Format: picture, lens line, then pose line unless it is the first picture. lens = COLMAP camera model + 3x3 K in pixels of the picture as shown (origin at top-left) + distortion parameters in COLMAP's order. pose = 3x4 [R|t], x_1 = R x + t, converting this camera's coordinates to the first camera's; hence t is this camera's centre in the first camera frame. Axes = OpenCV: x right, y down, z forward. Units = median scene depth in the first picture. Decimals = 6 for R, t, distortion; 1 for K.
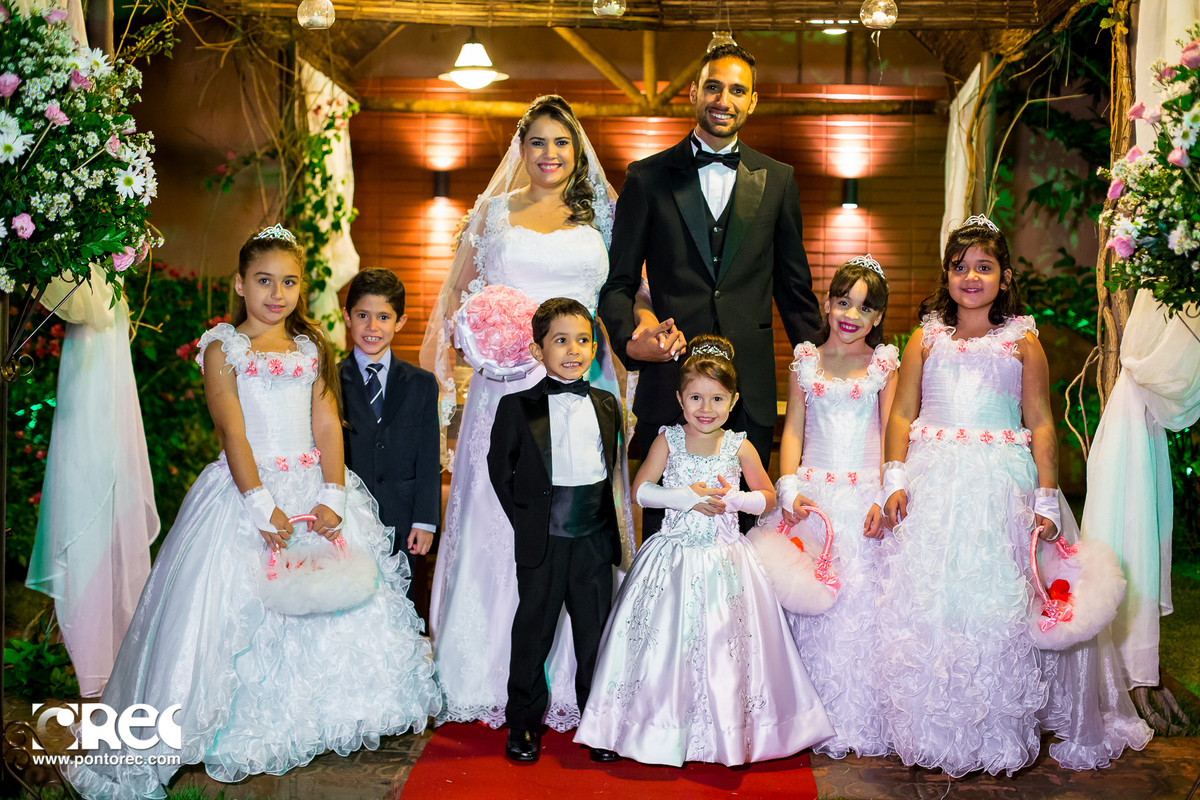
lens RADIAL K [[1754.1, 0, 598.3], [0, 1754.1, 392.7], [0, 0, 1]] dist [-0.120763, 0.000000]
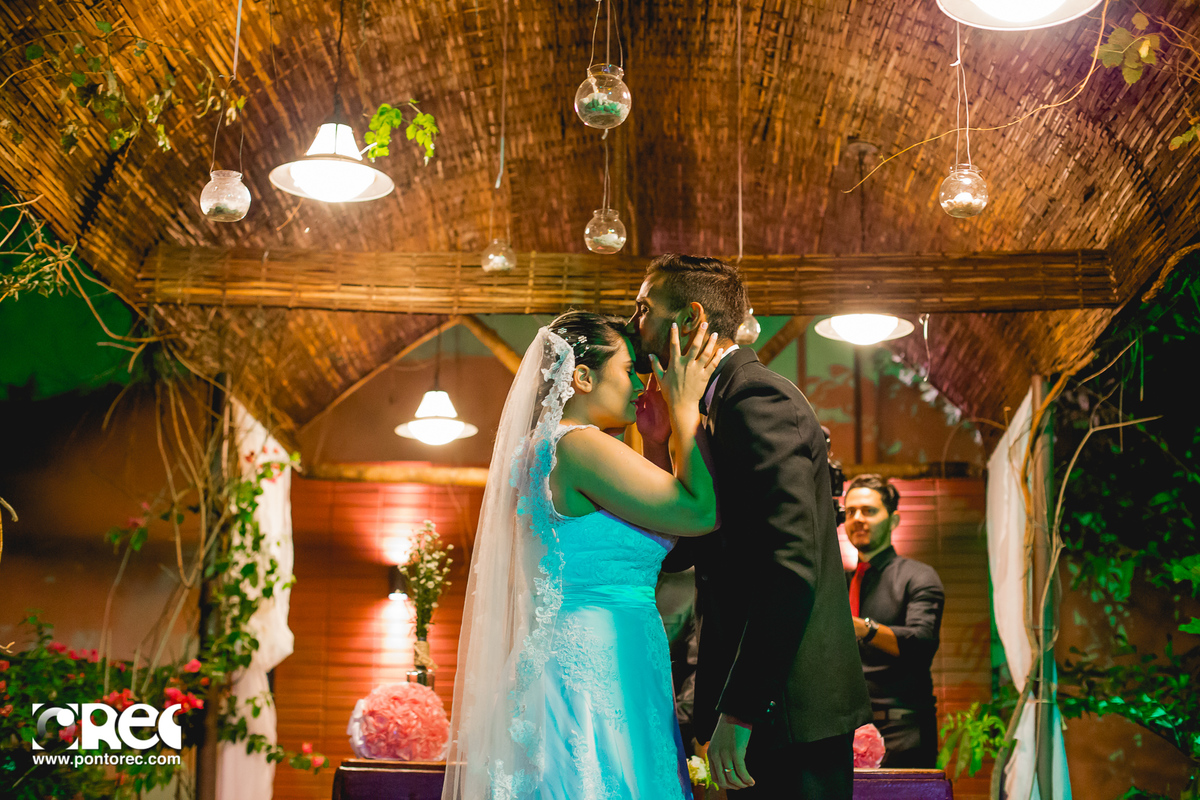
lens RADIAL K [[1754.1, 0, 604.2], [0, 1754.1, 395.5], [0, 0, 1]] dist [-0.120763, 0.000000]
pose [[0.999740, -0.003210, 0.022556, -0.009825], [0.009396, 0.960000, -0.279841, 0.054228], [-0.020755, 0.279981, 0.959781, 0.198758]]
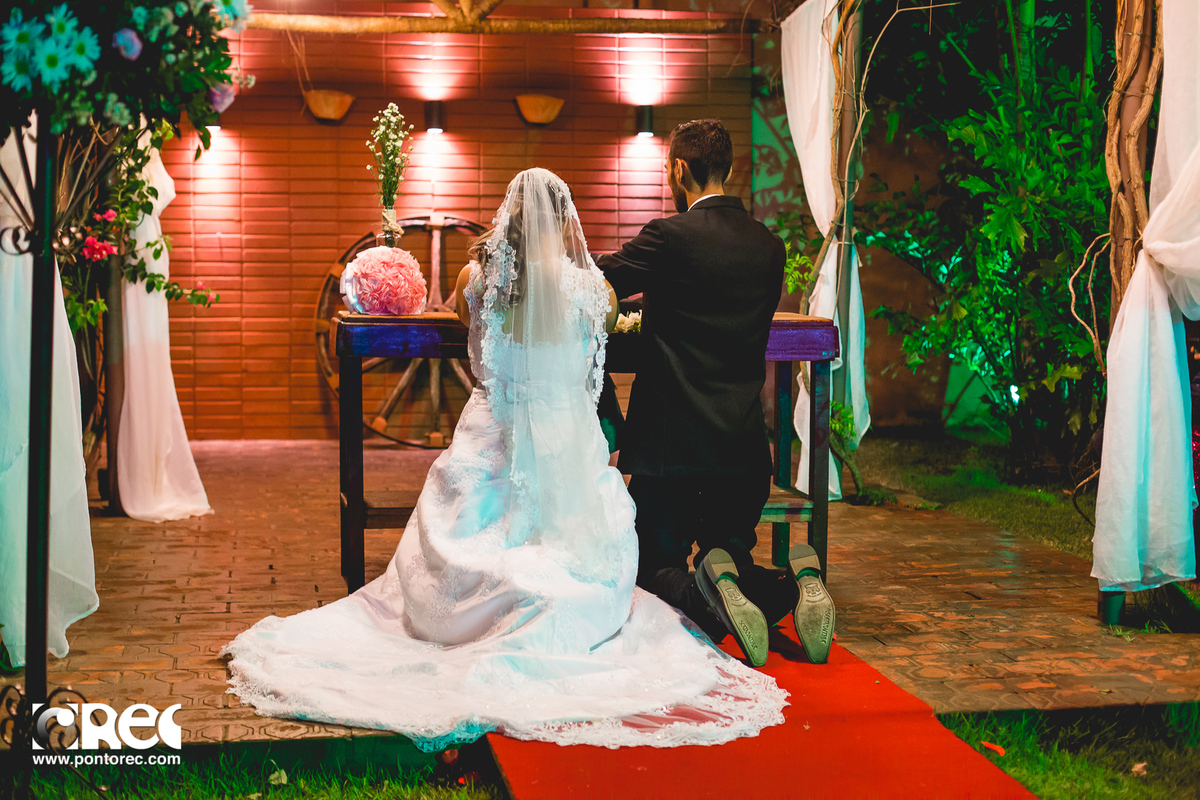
lens RADIAL K [[1754.1, 0, 607.0], [0, 1754.1, 398.0], [0, 0, 1]] dist [-0.120763, 0.000000]
pose [[0.971555, -0.032736, 0.234541, -0.156187], [0.028988, 0.999391, 0.019410, 0.027559], [-0.235034, -0.012059, 0.971912, 0.093620]]
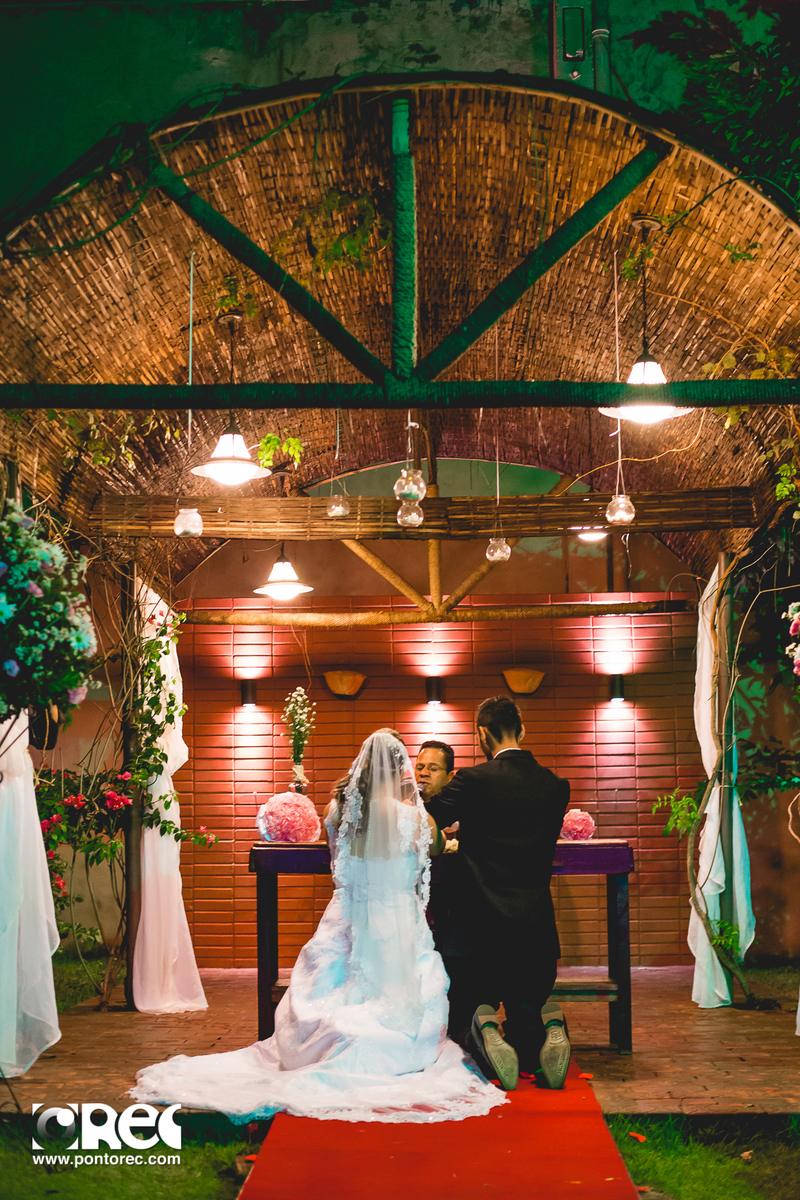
lens RADIAL K [[1854.7, 0, 387.9], [0, 1854.7, 588.7], [0, 0, 1]] dist [-0.120431, 0.000000]
pose [[0.999499, -0.028382, 0.014032, -0.023762], [0.030577, 0.980284, -0.195212, 0.071064], [-0.008215, 0.195543, 0.980661, -0.240826]]
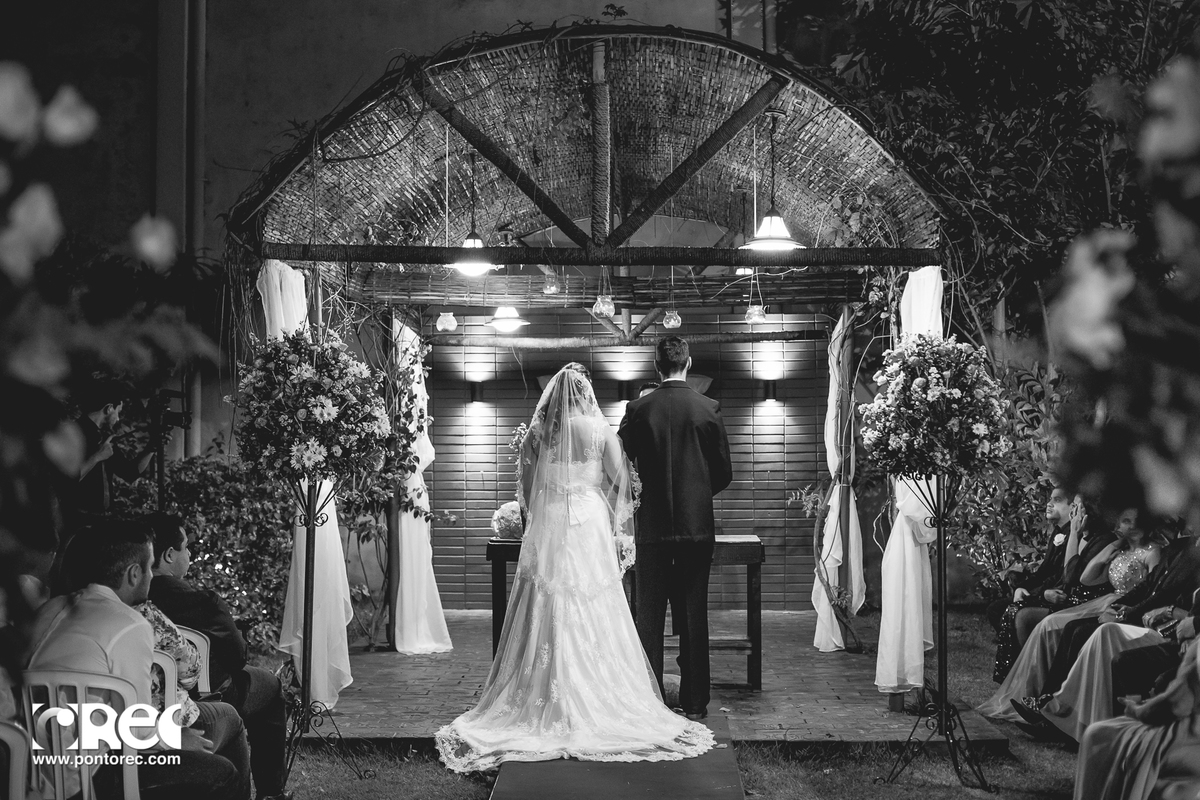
lens RADIAL K [[1754.1, 0, 596.0], [0, 1754.1, 397.5], [0, 0, 1]] dist [-0.120763, 0.000000]
pose [[0.999596, -0.023794, 0.015552, -0.024925], [0.025096, 0.995650, -0.089726, 0.018839], [-0.013350, 0.090080, 0.995845, -0.566011]]
